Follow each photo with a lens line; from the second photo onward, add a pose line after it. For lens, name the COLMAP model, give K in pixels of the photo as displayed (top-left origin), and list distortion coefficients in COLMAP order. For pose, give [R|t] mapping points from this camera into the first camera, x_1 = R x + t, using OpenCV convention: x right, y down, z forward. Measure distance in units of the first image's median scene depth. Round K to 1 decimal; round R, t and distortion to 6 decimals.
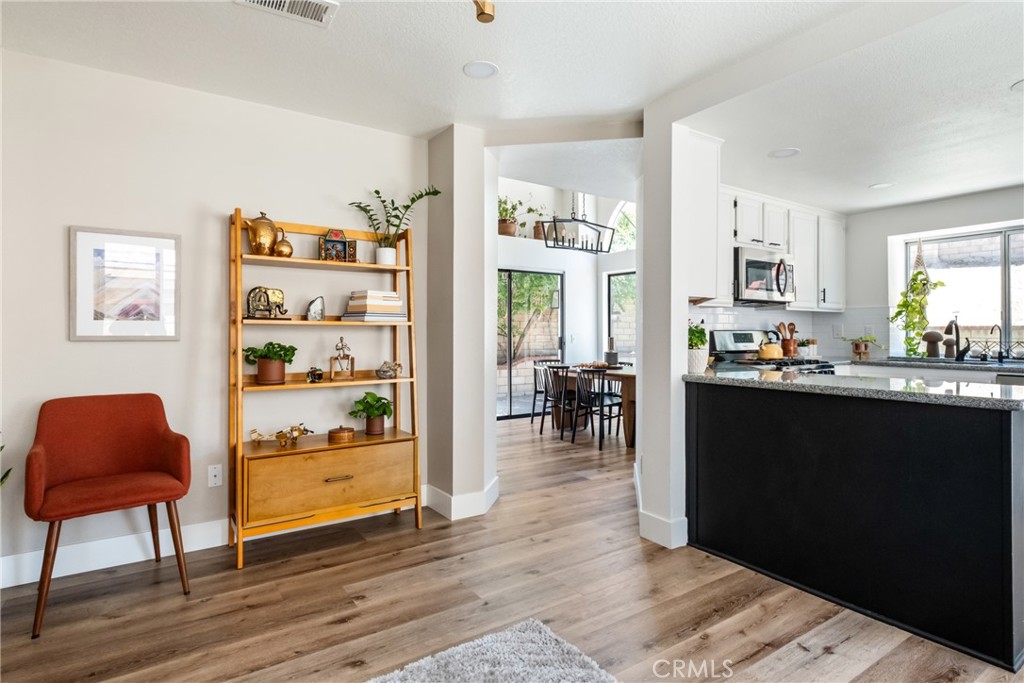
lens RADIAL K [[506.8, 0, 512.0], [0, 506.8, 341.5], [0, 0, 1]] dist [-0.001371, -0.000143]
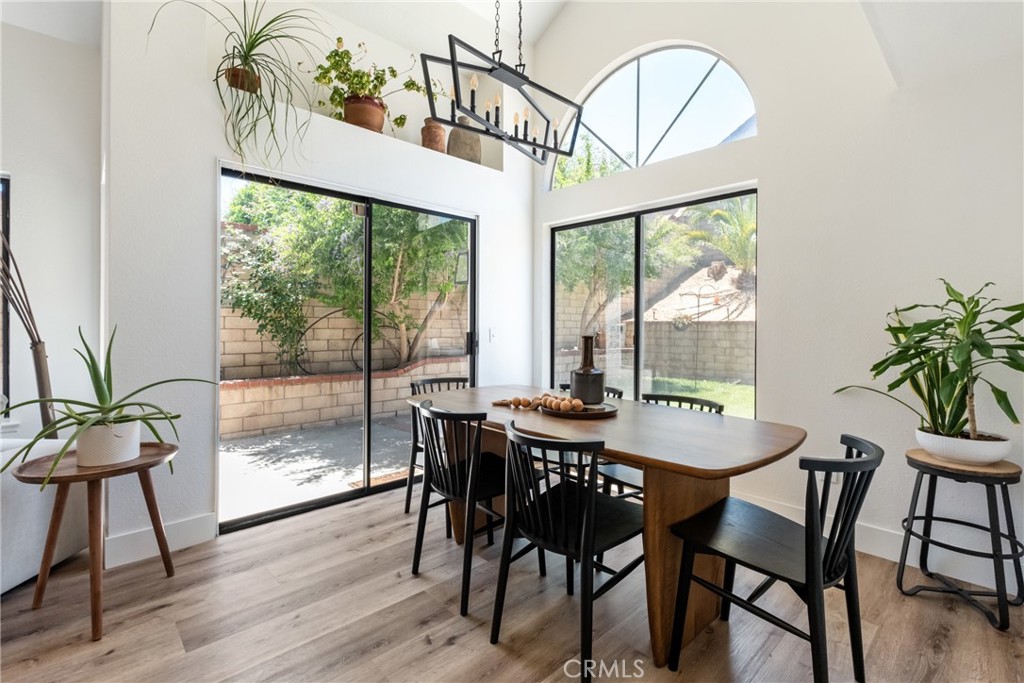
lens RADIAL K [[480.7, 0, 511.6], [0, 480.7, 326.0], [0, 0, 1]] dist [-0.000023, -0.000005]
pose [[0.986001, 0.008407, 0.166527, 0.056597], [-0.005830, 0.999856, -0.015960, -0.008518], [-0.166637, 0.014766, 0.985908, 0.505871]]
